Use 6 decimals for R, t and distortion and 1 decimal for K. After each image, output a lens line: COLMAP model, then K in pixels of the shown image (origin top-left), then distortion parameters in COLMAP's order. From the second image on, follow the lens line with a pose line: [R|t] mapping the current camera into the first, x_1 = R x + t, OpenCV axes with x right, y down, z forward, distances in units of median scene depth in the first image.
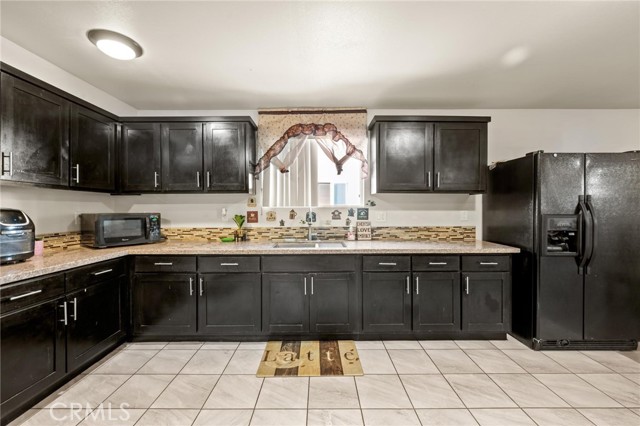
lens RADIAL K [[252.9, 0, 319.2], [0, 252.9, 212.4], [0, 0, 1]] dist [-0.001728, -0.000020]
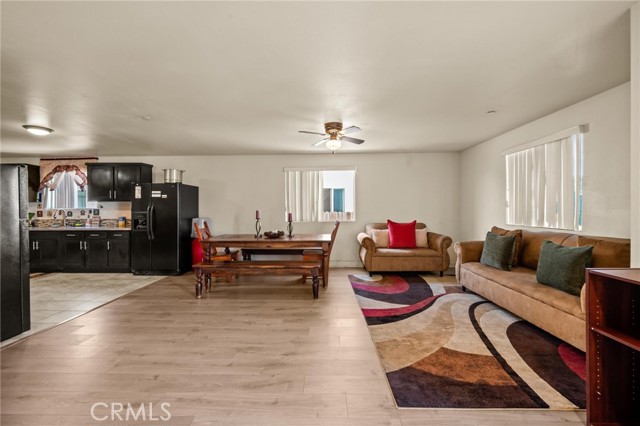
lens RADIAL K [[252.9, 0, 321.3], [0, 252.9, 212.0], [0, 0, 1]] dist [-0.001728, -0.000020]
pose [[0.999838, -0.001554, -0.017941, 1.893845], [0.001604, 0.999995, 0.002762, 0.002071], [0.017937, -0.002791, 0.999835, -0.859664]]
